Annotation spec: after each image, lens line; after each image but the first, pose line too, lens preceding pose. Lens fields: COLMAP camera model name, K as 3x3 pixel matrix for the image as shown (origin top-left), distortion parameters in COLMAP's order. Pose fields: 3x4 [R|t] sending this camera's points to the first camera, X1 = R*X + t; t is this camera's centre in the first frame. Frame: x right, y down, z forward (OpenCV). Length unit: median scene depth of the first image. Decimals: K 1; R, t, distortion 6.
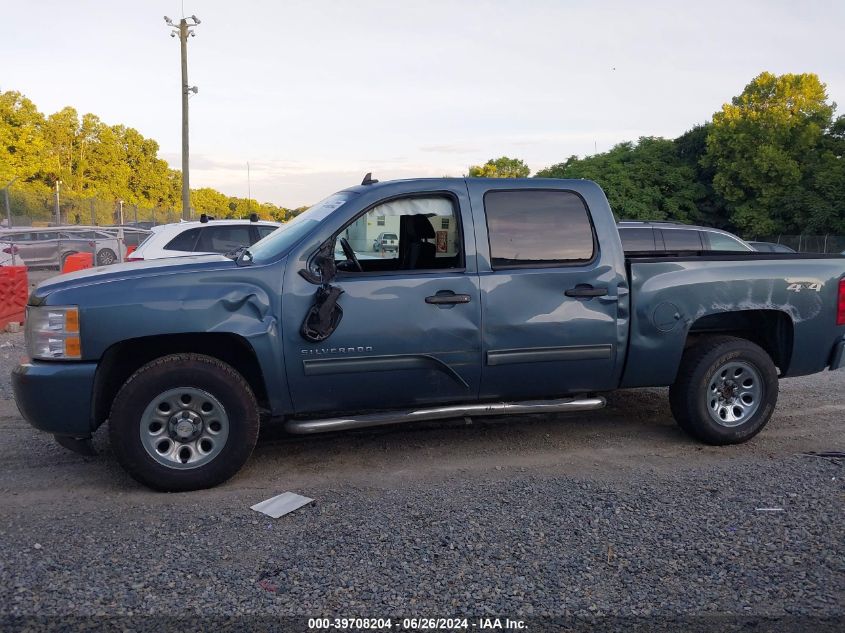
lens RADIAL K [[644.2, 0, 427.2], [0, 644.2, 321.8], [0, 0, 1]] dist [-0.005643, -0.007523]
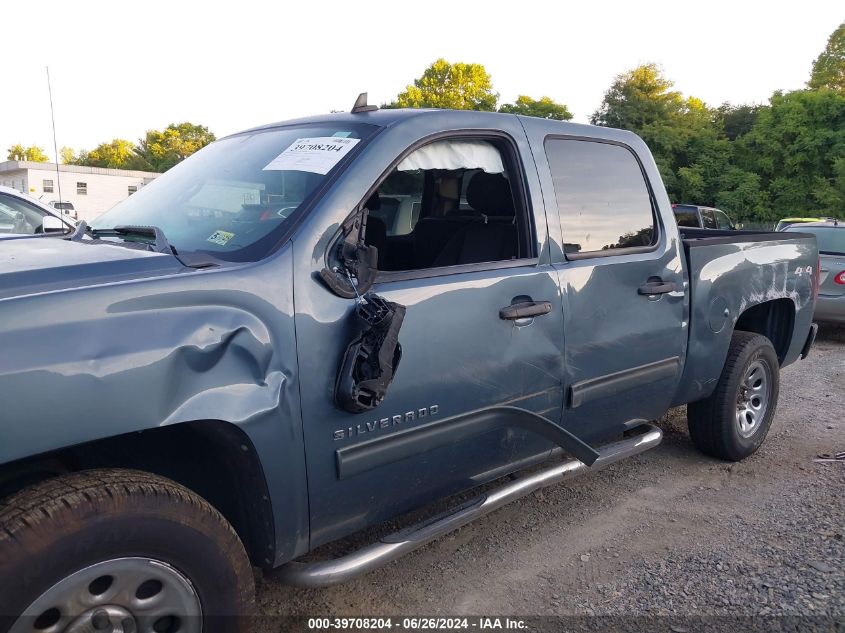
lens RADIAL K [[649.9, 0, 422.3], [0, 649.9, 330.7], [0, 0, 1]] dist [-0.006482, -0.002472]
pose [[0.903515, -0.065347, 0.423546, -0.315972], [0.042236, 0.997073, 0.063736, -0.058433], [-0.426471, -0.039698, 0.903630, 0.474723]]
